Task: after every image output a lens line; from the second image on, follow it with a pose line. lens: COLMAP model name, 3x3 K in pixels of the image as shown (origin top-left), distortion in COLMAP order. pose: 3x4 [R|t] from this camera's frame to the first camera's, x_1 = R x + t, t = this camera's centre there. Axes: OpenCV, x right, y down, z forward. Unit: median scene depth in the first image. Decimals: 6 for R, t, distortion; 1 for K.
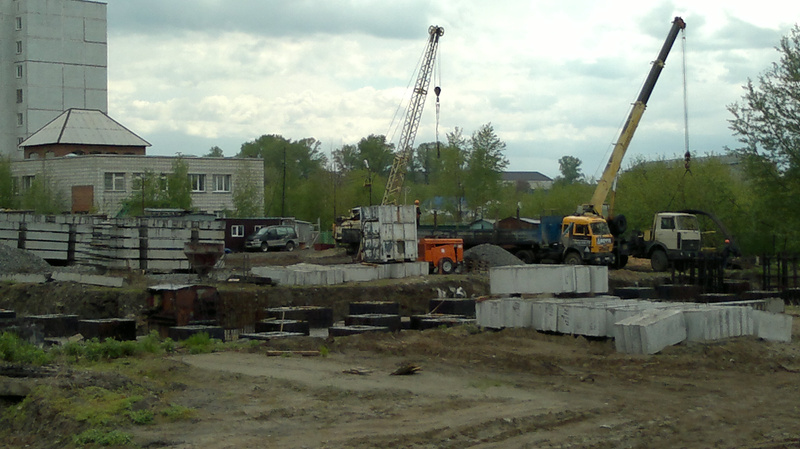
lens RADIAL K [[1508.0, 0, 371.7], [0, 1508.0, 228.2], [0, 0, 1]] dist [-0.042293, 0.000000]
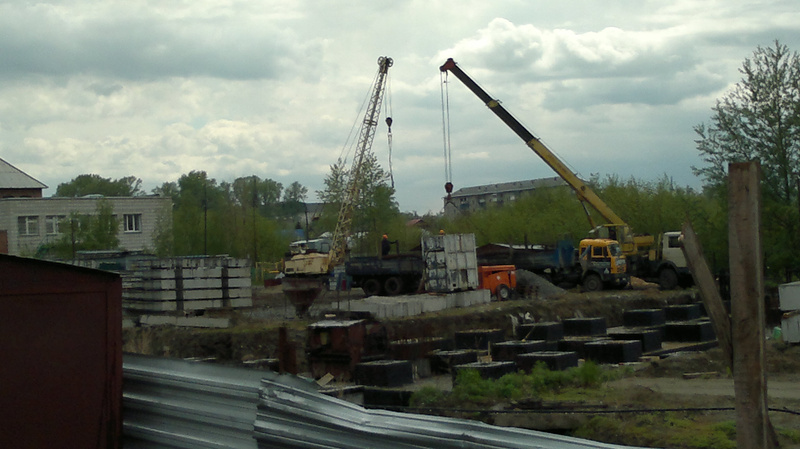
lens RADIAL K [[1508.0, 0, 377.2], [0, 1508.0, 229.2], [0, 0, 1]] dist [-0.042293, 0.000000]
pose [[0.989540, -0.039264, 0.138810, -0.106157], [0.042210, 0.998940, -0.018347, -0.001450], [-0.137942, 0.024014, 0.990149, 0.009561]]
